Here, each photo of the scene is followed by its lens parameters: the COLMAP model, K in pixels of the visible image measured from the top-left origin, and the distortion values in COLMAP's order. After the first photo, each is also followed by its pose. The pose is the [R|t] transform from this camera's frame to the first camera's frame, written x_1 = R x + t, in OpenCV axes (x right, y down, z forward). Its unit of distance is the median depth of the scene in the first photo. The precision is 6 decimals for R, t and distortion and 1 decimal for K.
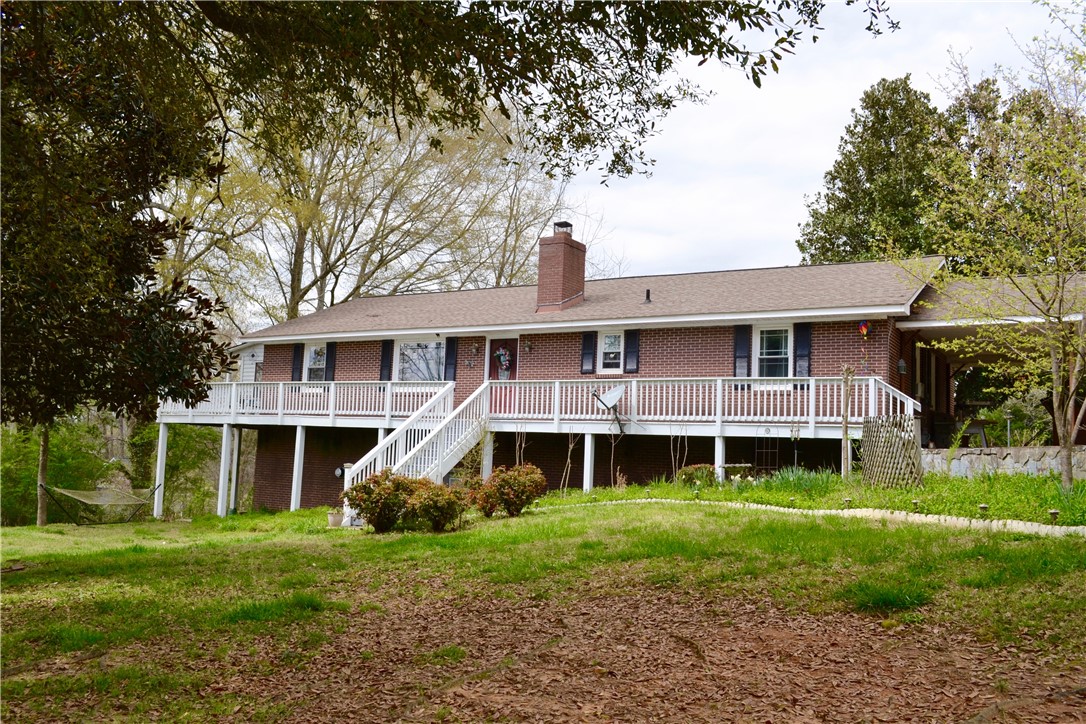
lens RADIAL K [[920.9, 0, 543.0], [0, 920.9, 362.0], [0, 0, 1]] dist [-0.085239, -0.001690]
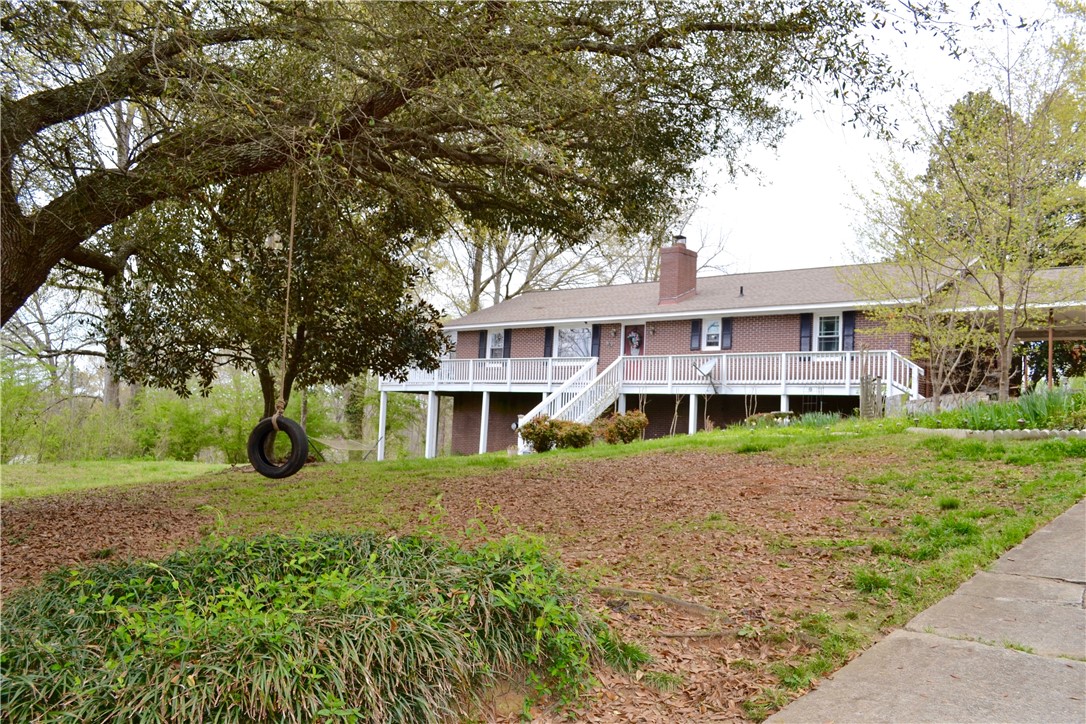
lens RADIAL K [[920.9, 0, 543.0], [0, 920.9, 362.0], [0, 0, 1]] dist [-0.085239, -0.001690]
pose [[0.982756, -0.009542, -0.184660, 0.076813], [0.014140, 0.999621, 0.023602, -0.004991], [0.184365, -0.025807, 0.982519, -0.354010]]
